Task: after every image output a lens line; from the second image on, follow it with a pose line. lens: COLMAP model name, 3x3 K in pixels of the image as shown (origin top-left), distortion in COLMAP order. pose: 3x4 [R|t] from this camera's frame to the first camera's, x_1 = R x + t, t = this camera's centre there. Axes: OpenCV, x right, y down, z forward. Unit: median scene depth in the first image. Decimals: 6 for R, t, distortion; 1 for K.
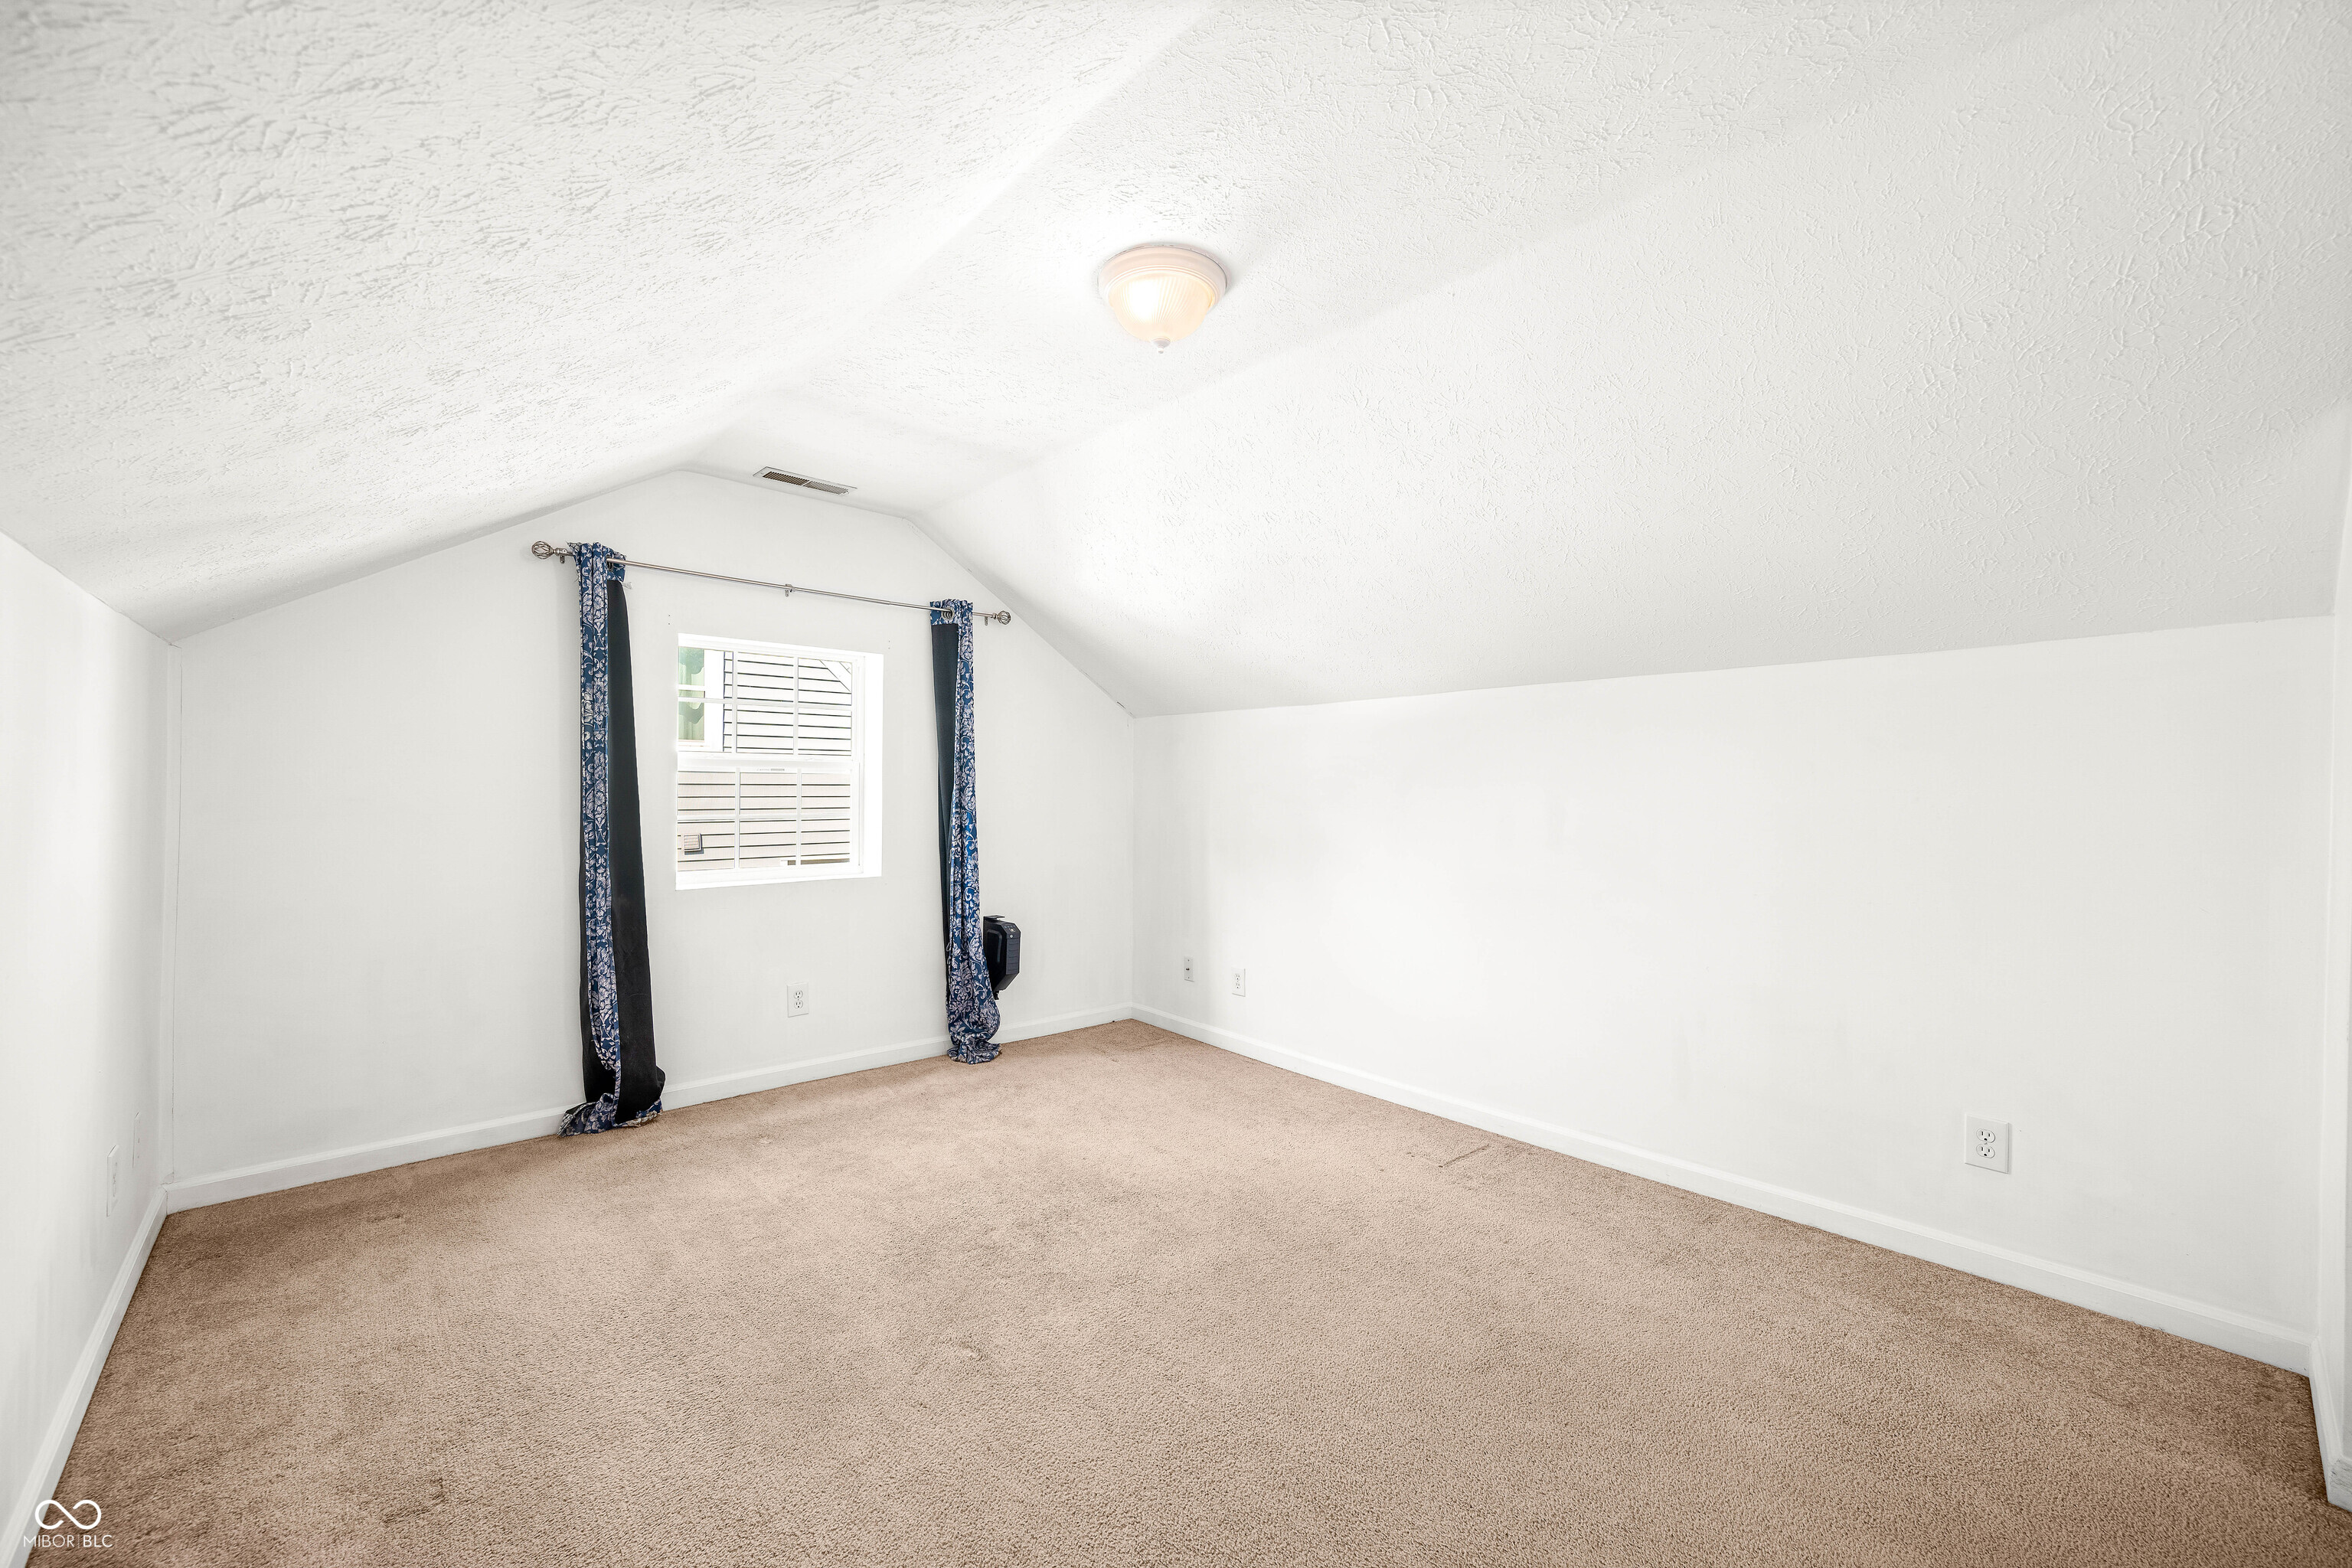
lens RADIAL K [[932.7, 0, 1122.6], [0, 932.7, 787.3], [0, 0, 1]] dist [0.000433, -0.000083]
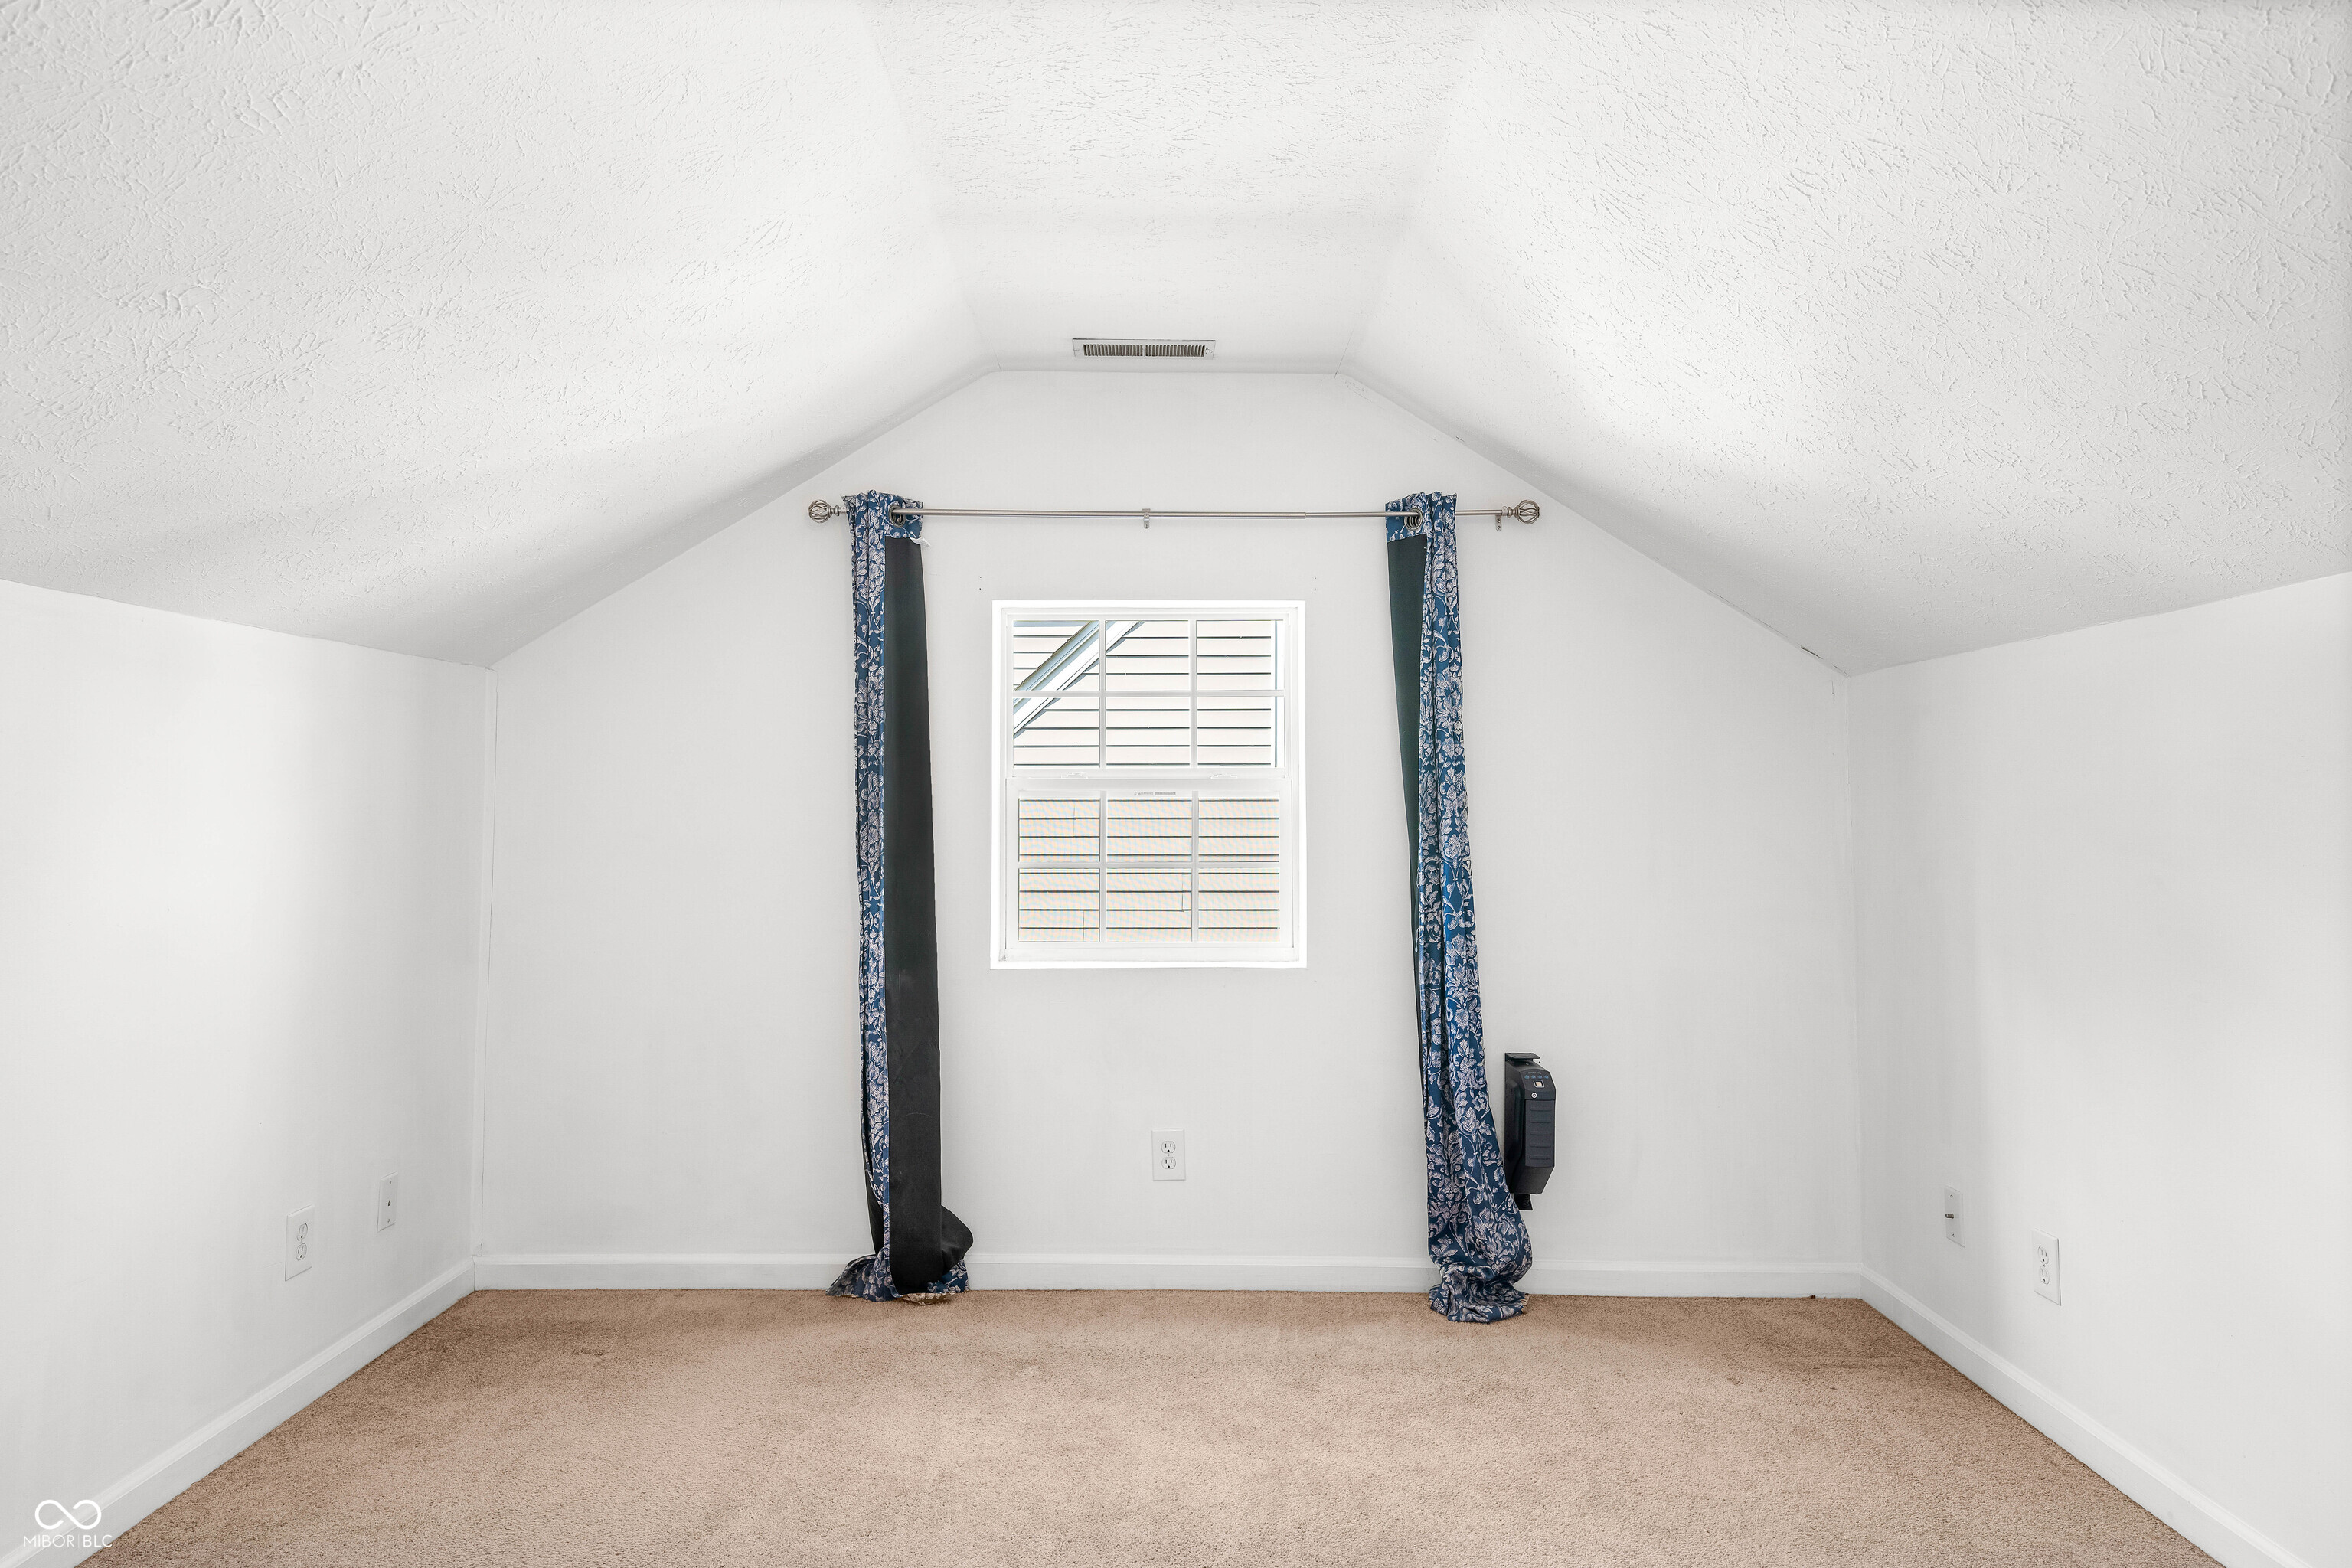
lens RADIAL K [[1407.8, 0, 1168.3], [0, 1407.8, 745.4], [0, 0, 1]] dist [-0.000502, 0.000869]
pose [[0.758631, -0.036648, -0.650489, 0.292960], [0.002736, 0.998587, -0.053069, 0.000380], [0.651515, 0.038480, 0.757660, 0.272049]]
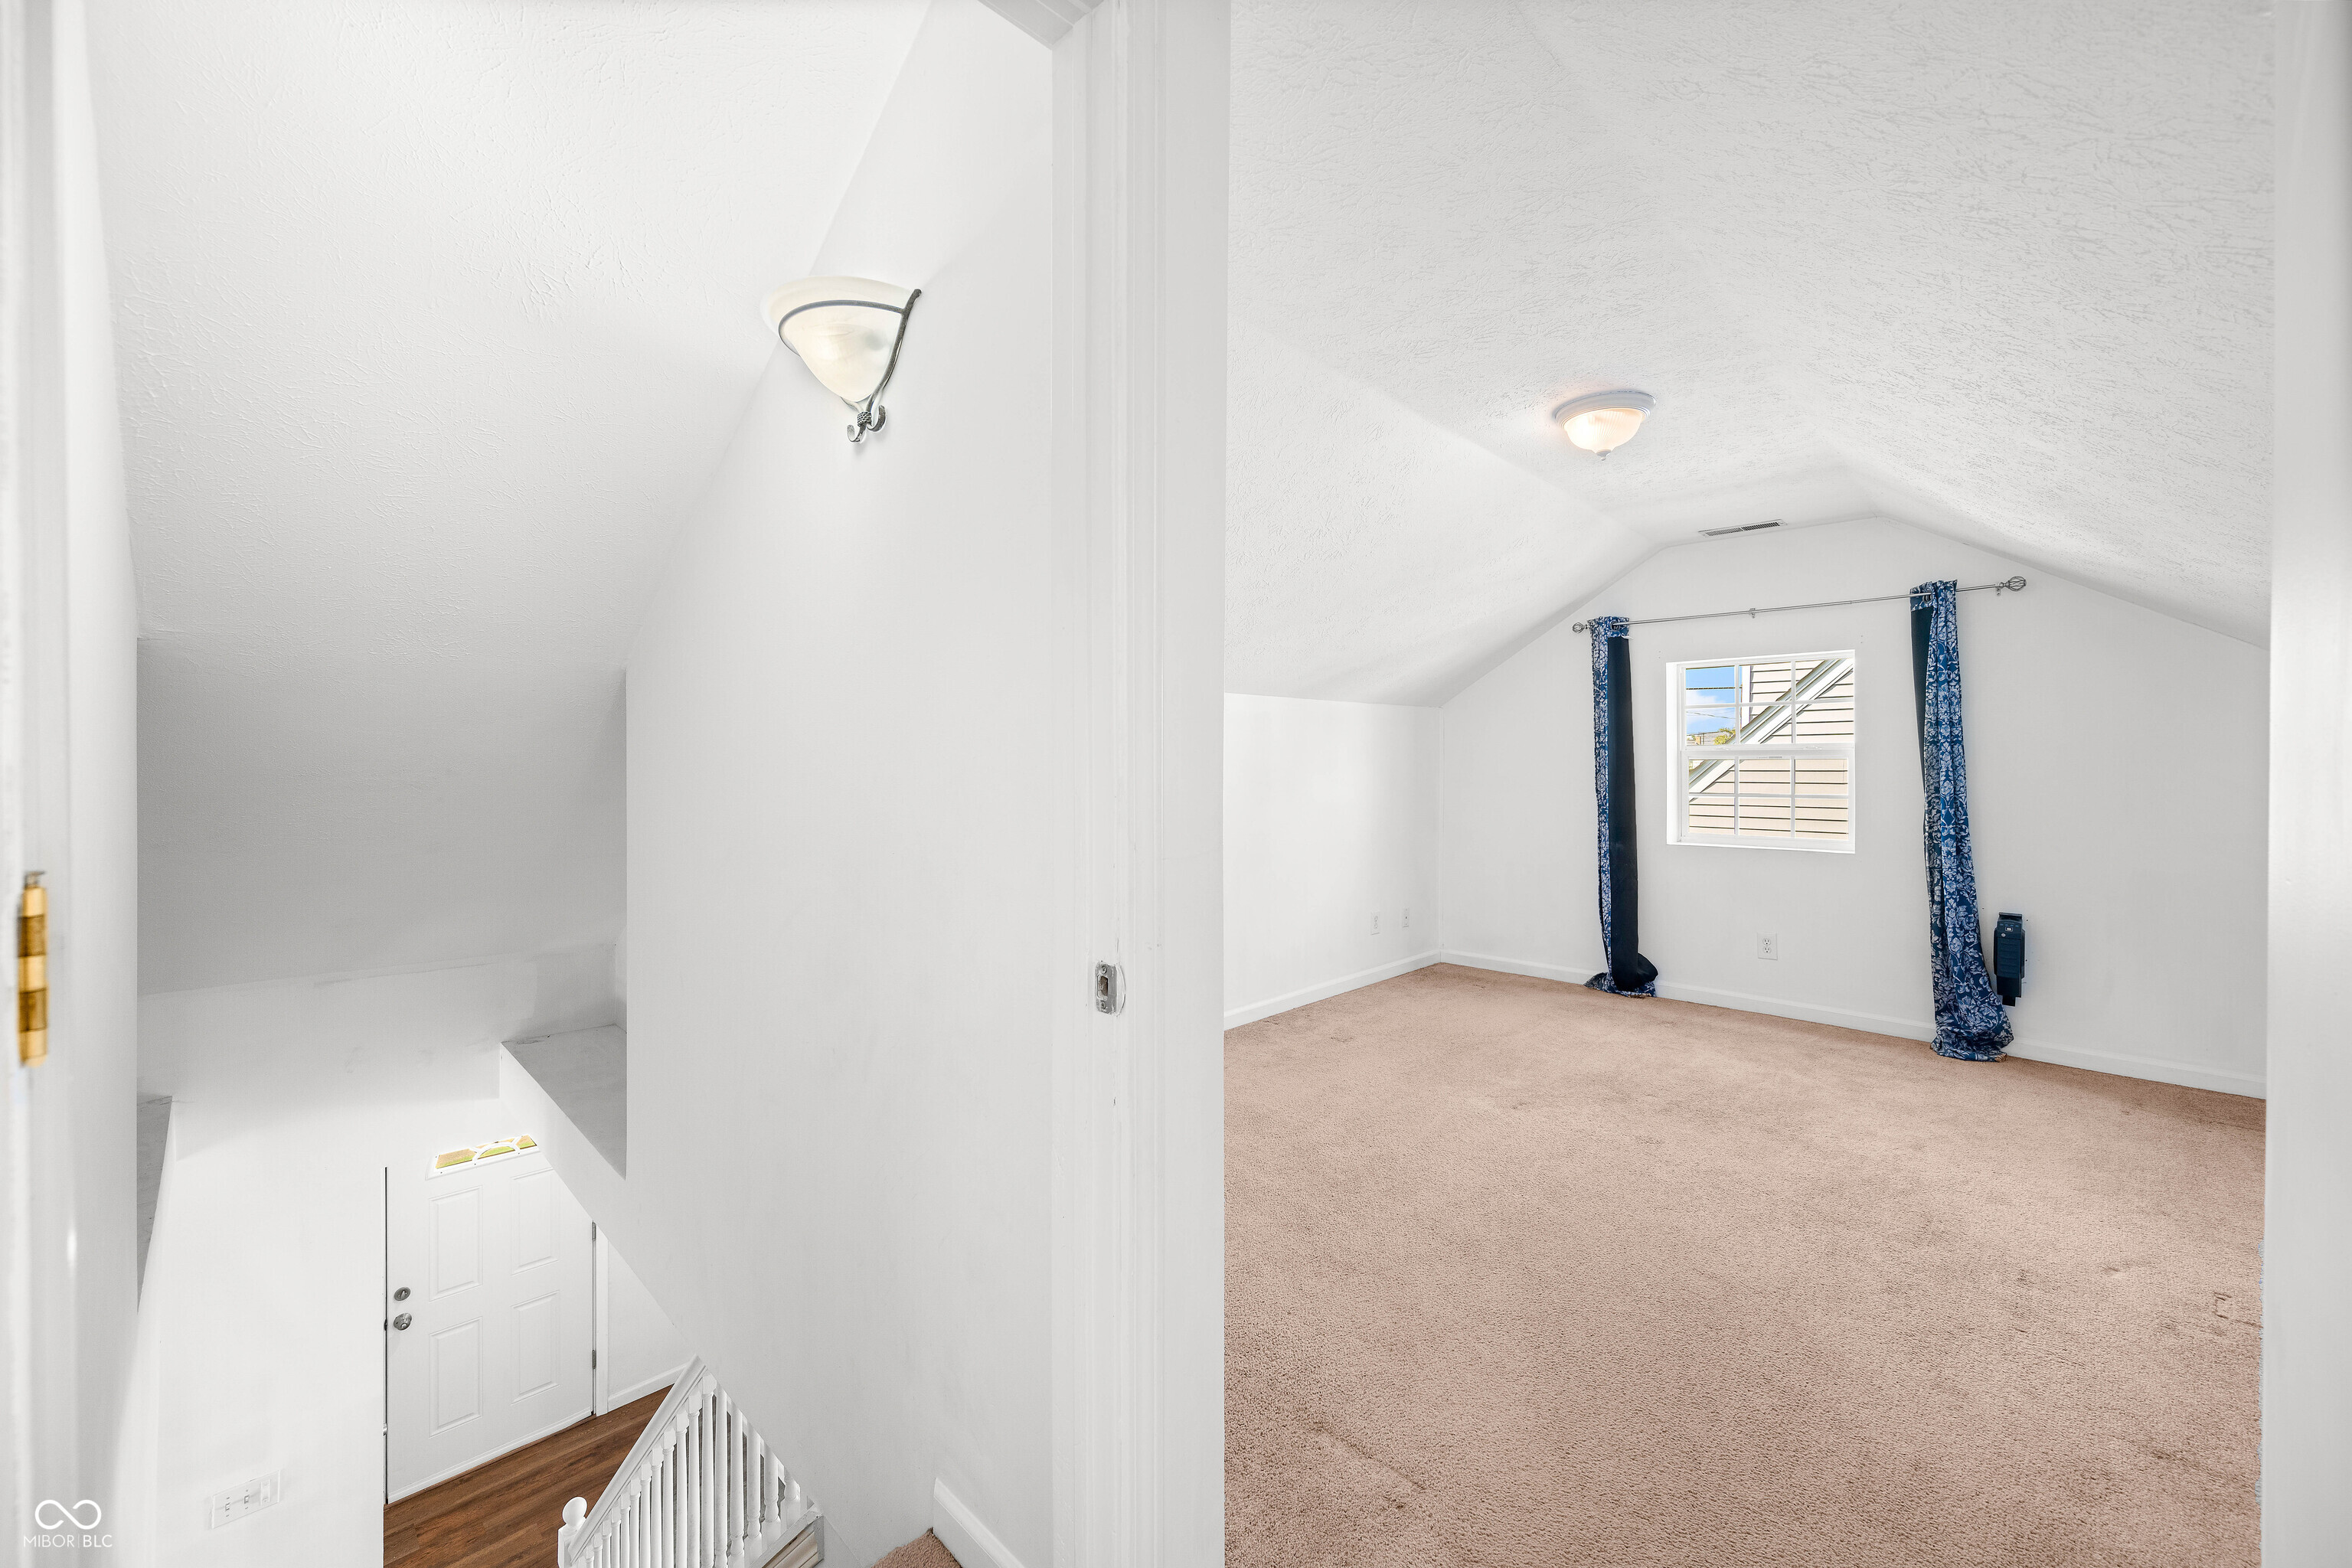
lens RADIAL K [[924.0, 0, 1180.2], [0, 924.0, 768.1], [0, 0, 1]] dist [0.000067, 0.000176]
pose [[0.082317, -0.002360, -0.996603, 0.816894], [-0.001224, 0.999996, -0.002469, -0.000652], [0.996605, 0.001423, 0.082314, 0.140006]]
